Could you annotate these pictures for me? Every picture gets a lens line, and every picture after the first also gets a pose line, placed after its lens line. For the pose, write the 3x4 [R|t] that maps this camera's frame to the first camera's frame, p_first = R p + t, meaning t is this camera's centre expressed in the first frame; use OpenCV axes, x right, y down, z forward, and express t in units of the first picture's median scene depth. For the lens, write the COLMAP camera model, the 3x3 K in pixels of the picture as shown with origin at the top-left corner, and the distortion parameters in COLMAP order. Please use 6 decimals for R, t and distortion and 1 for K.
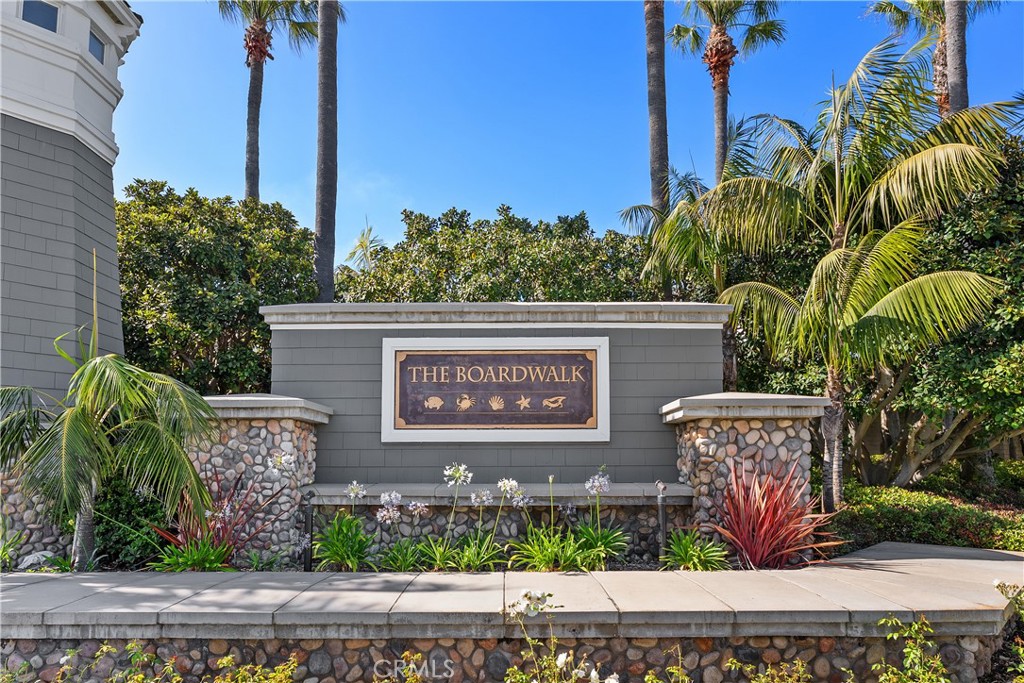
lens RADIAL K [[820.9, 0, 512.0], [0, 820.9, 341.5], [0, 0, 1]] dist [-0.019281, 0.004256]
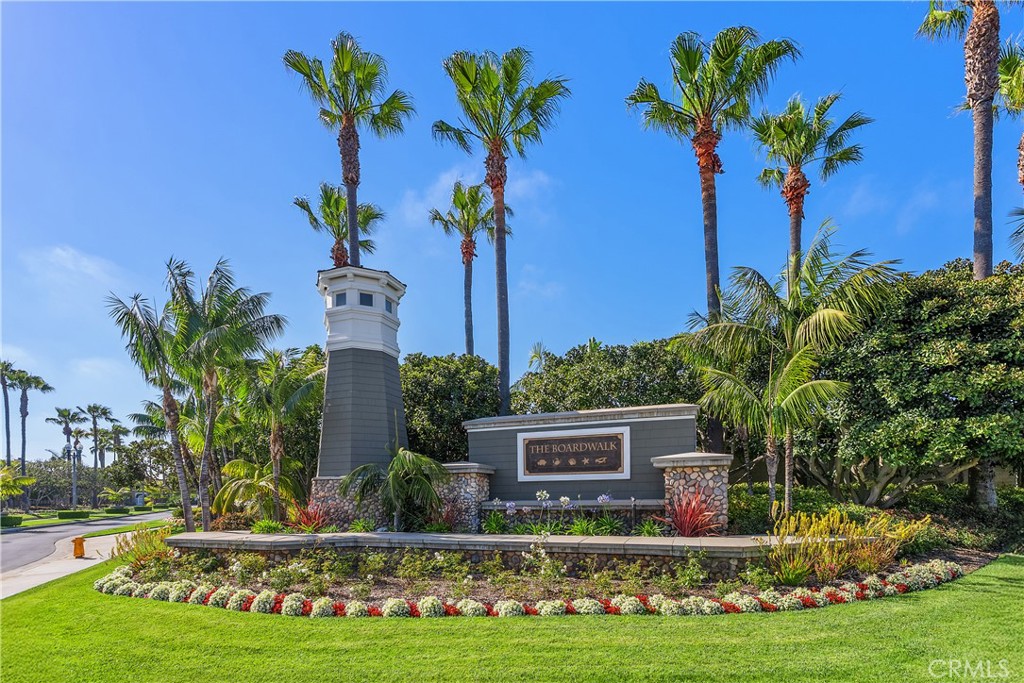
lens RADIAL K [[994.7, 0, 512.0], [0, 994.7, 341.5], [0, 0, 1]] dist [0.005220, 0.004768]
pose [[0.942281, -0.065282, -0.328397, 0.688085], [0.060444, 0.997860, -0.024932, -0.176365], [0.329322, 0.003643, 0.944211, -1.440716]]
